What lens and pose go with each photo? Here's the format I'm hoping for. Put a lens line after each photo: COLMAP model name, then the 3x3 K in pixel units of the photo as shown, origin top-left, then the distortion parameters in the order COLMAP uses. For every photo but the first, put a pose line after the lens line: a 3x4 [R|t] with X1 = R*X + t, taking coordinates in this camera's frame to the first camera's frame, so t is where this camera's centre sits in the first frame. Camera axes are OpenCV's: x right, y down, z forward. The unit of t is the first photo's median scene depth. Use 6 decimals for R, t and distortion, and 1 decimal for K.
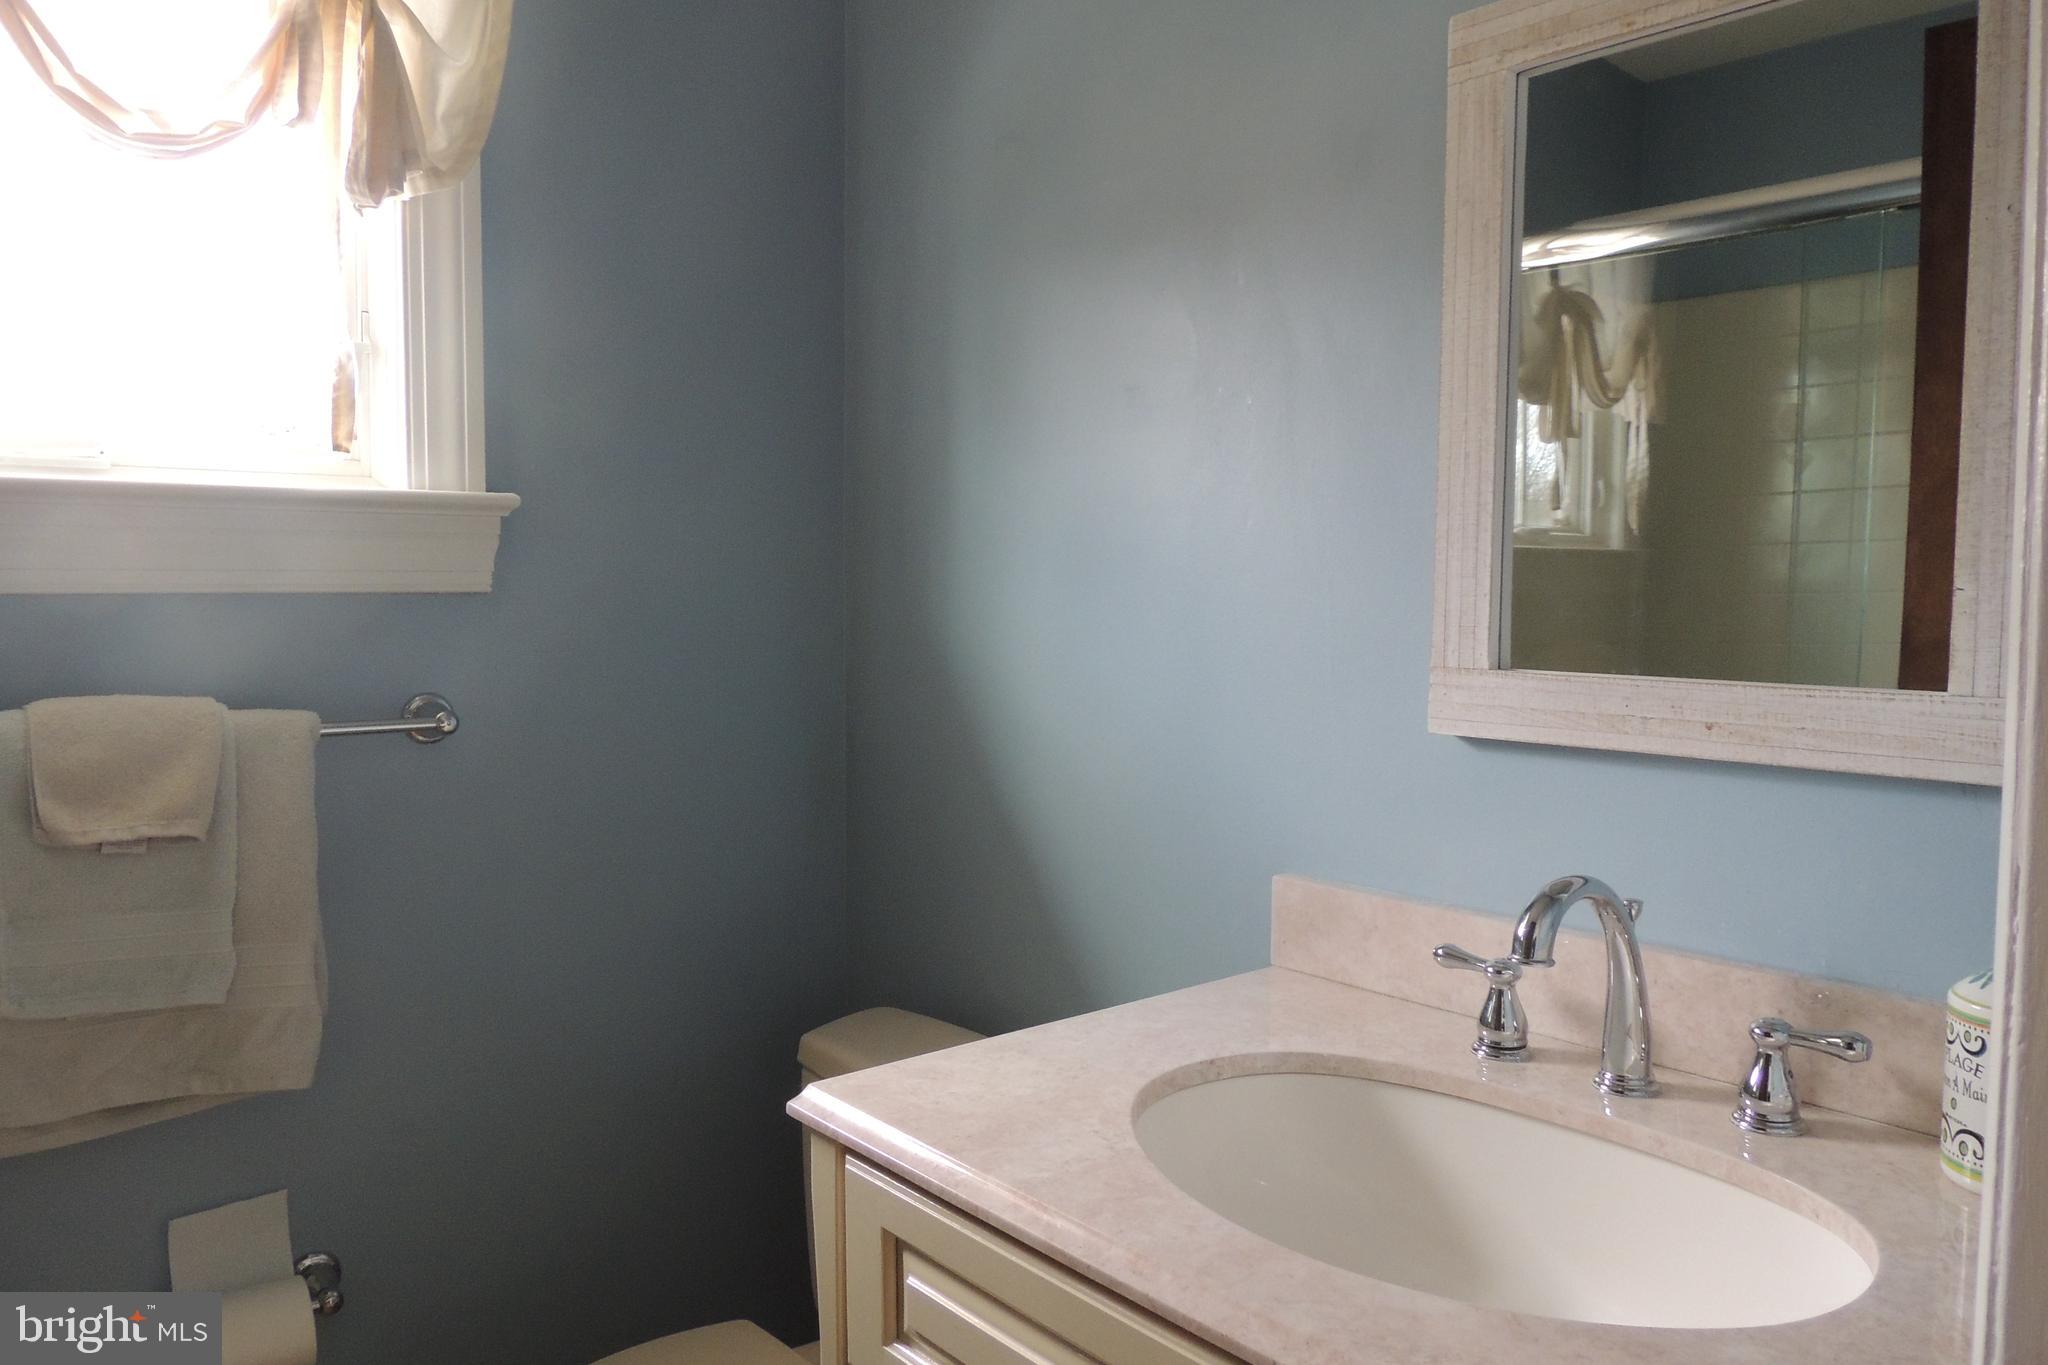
lens RADIAL K [[1458.4, 0, 1028.8], [0, 1458.4, 682.7], [0, 0, 1]] dist [-0.010883, -0.002365]
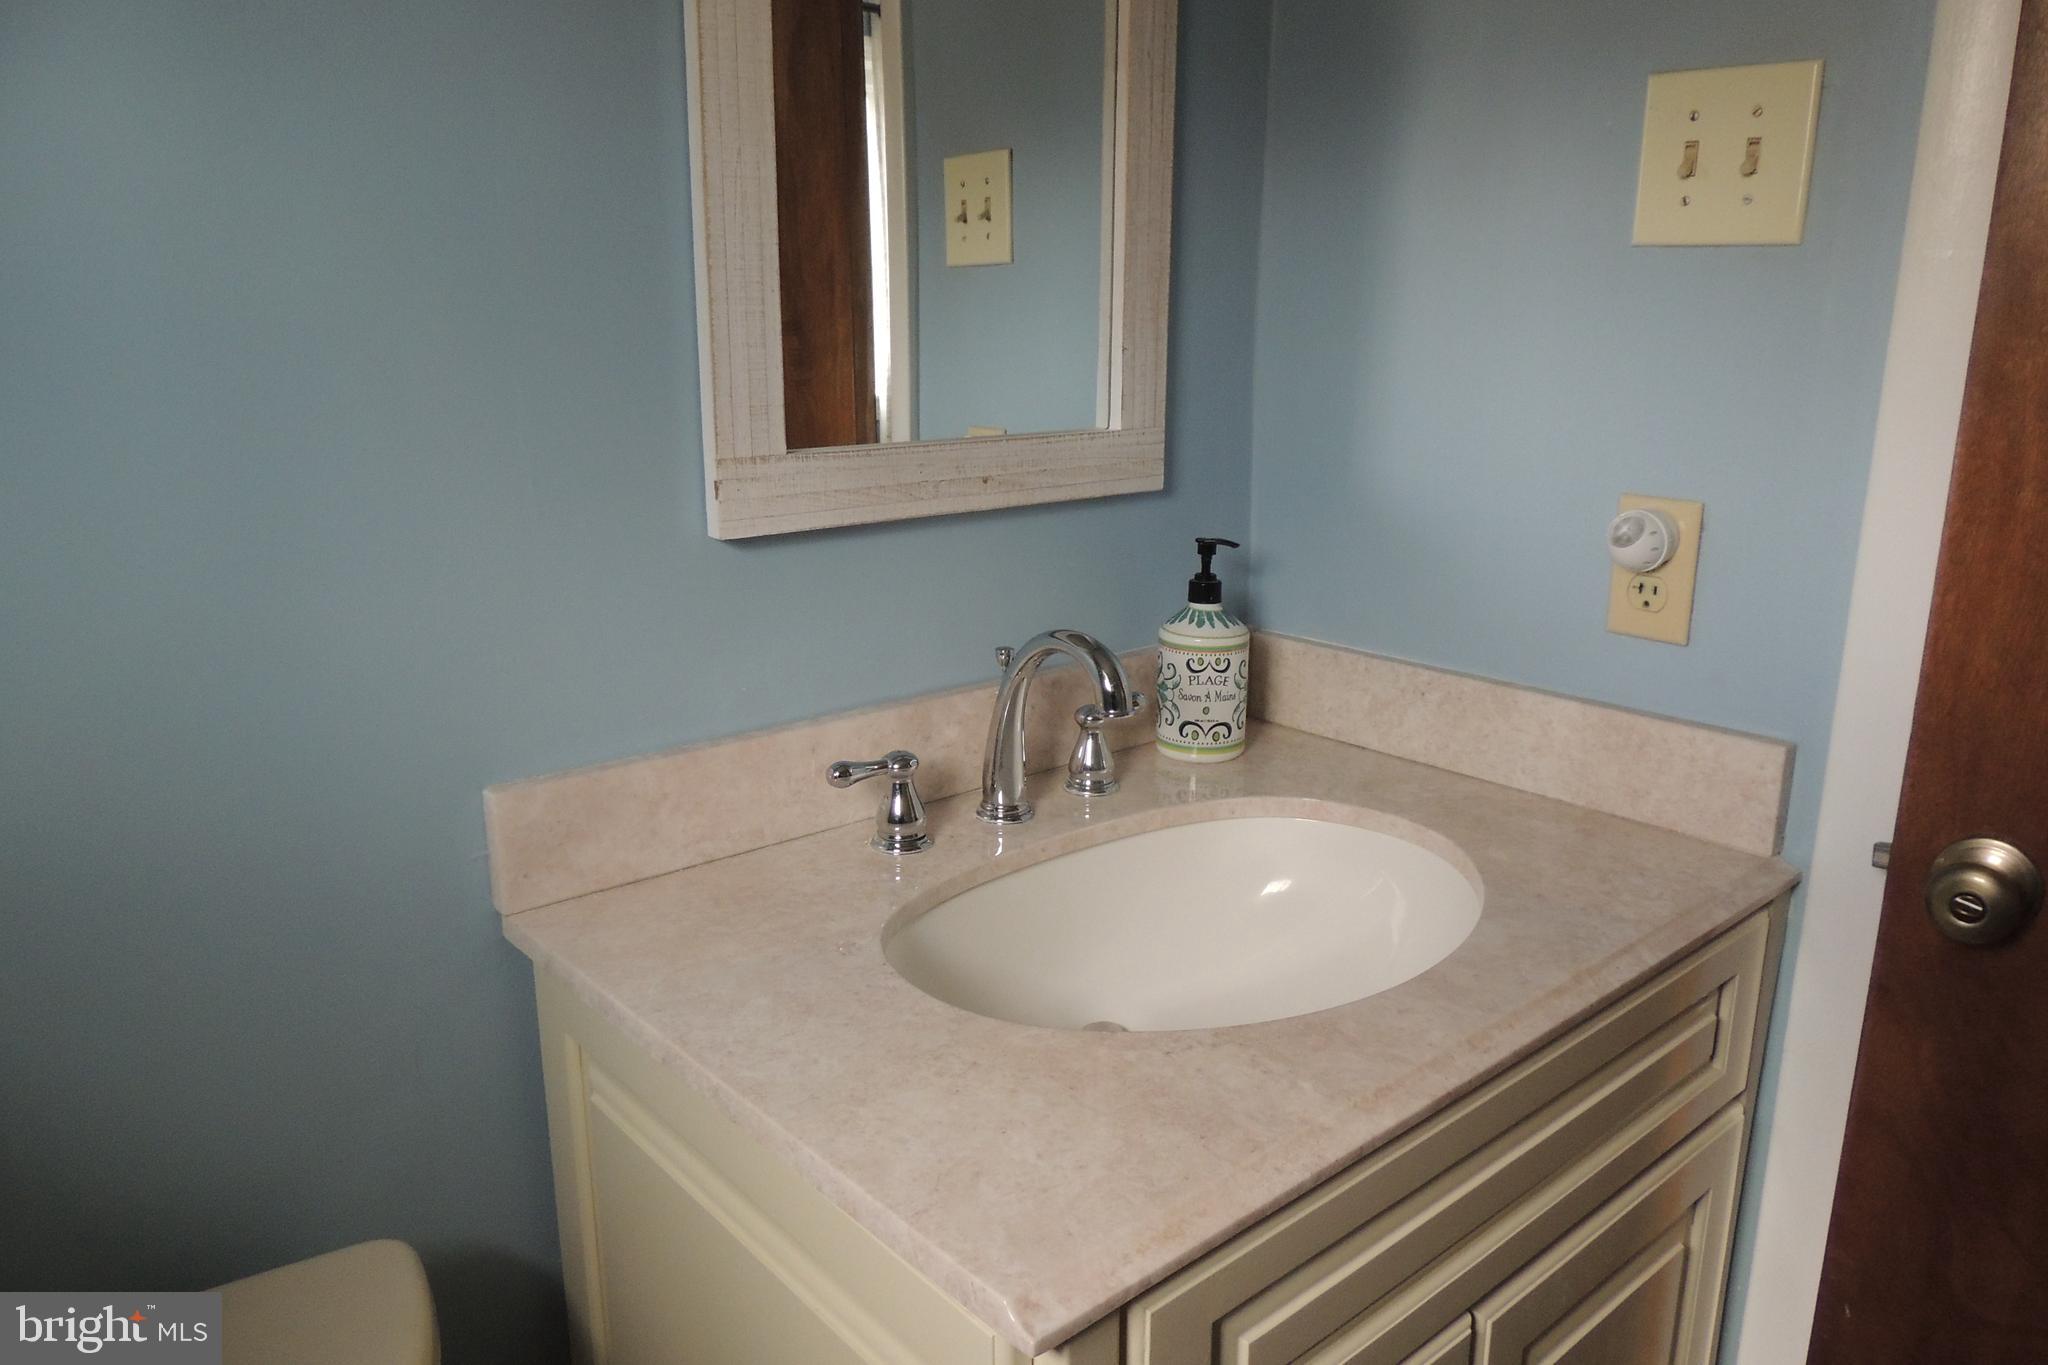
lens RADIAL K [[1458.4, 0, 1029.2], [0, 1458.4, 681.3], [0, 0, 1]] dist [-0.010883, -0.002365]
pose [[-0.011015, -0.252661, 0.967492, -0.578802], [0.067849, 0.965132, 0.252817, -0.090502], [-0.997635, 0.068428, 0.006512, 0.876227]]
